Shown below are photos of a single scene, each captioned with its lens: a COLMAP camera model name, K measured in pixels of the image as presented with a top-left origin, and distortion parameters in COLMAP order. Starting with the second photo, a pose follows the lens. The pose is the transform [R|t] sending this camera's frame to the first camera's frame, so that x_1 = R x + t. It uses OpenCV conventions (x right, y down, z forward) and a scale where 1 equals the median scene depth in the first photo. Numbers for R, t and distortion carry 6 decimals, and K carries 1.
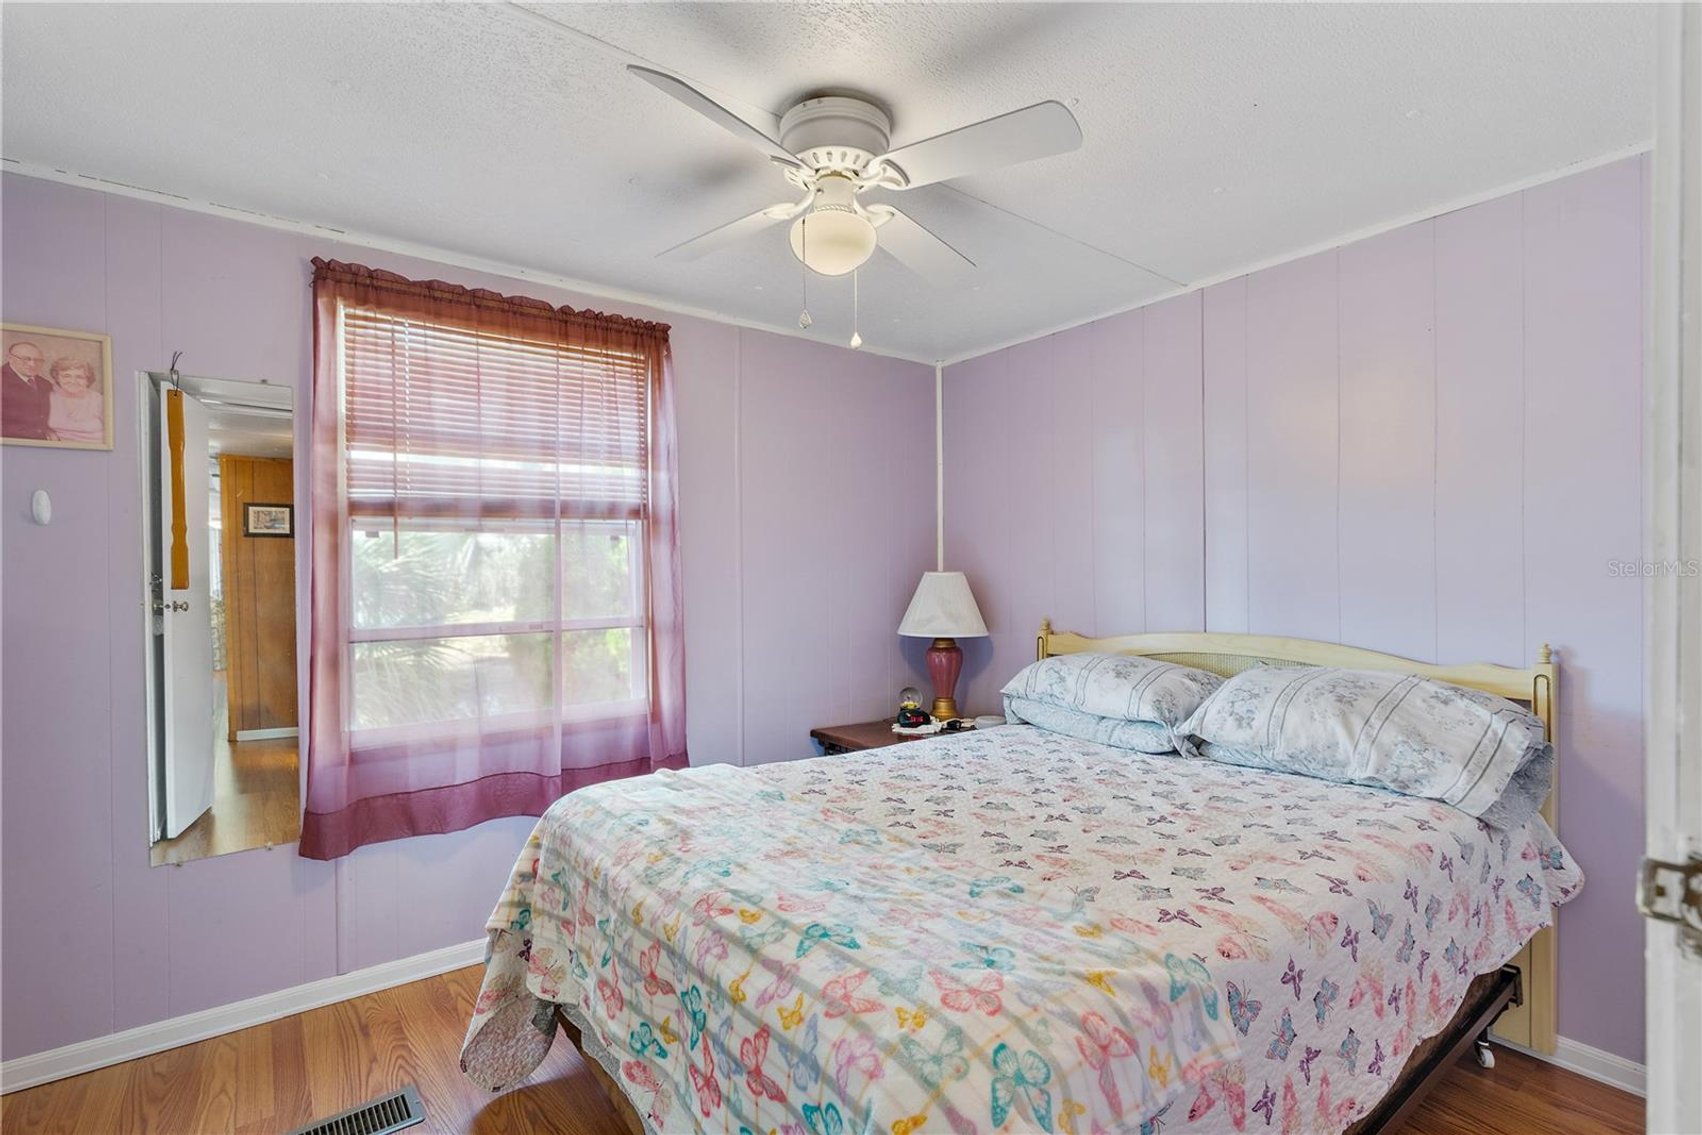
lens RADIAL K [[790.8, 0, 853.4], [0, 790.8, 571.8], [0, 0, 1]] dist [-0.001211, 0.000794]
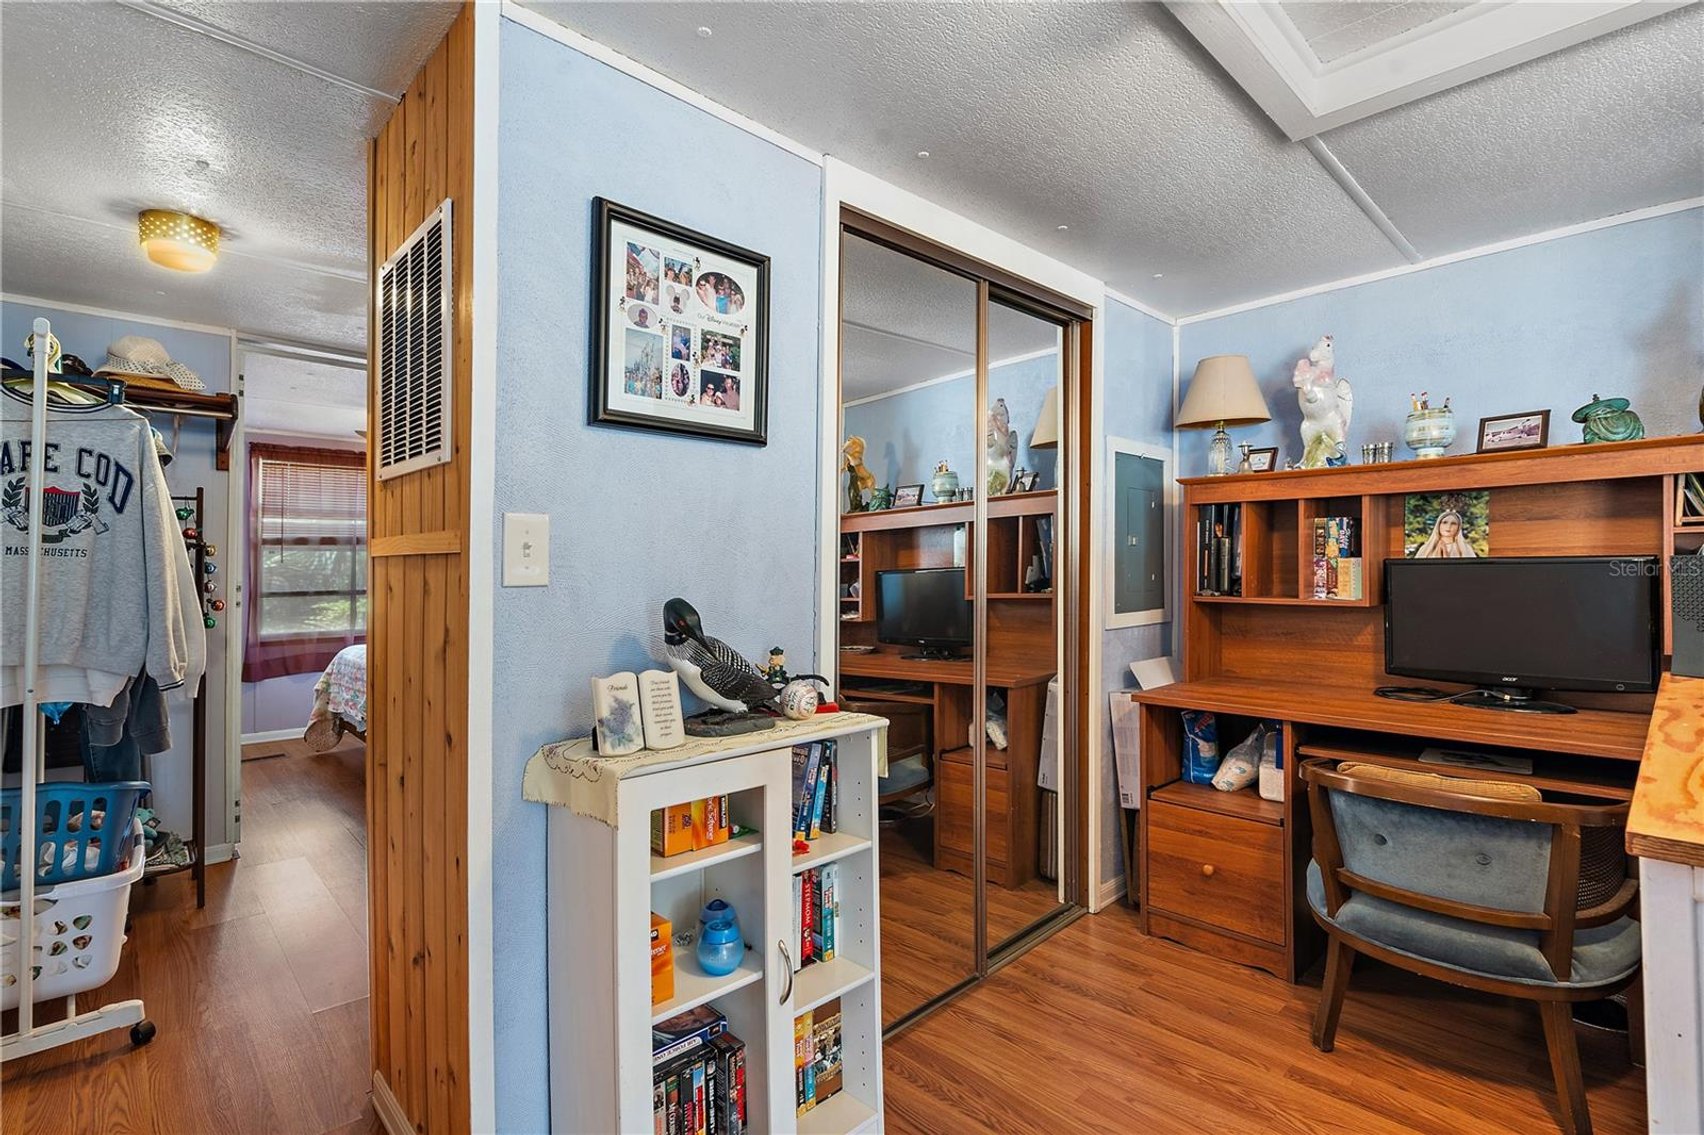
lens RADIAL K [[824.9, 0, 845.2], [0, 824.9, 556.7], [0, 0, 1]] dist [-0.004481, -0.000256]
pose [[0.995341, 0.009696, 0.095930, 0.888278], [-0.007614, 0.999728, -0.022052, 0.007889], [-0.096118, 0.021219, 0.995144, -1.657314]]
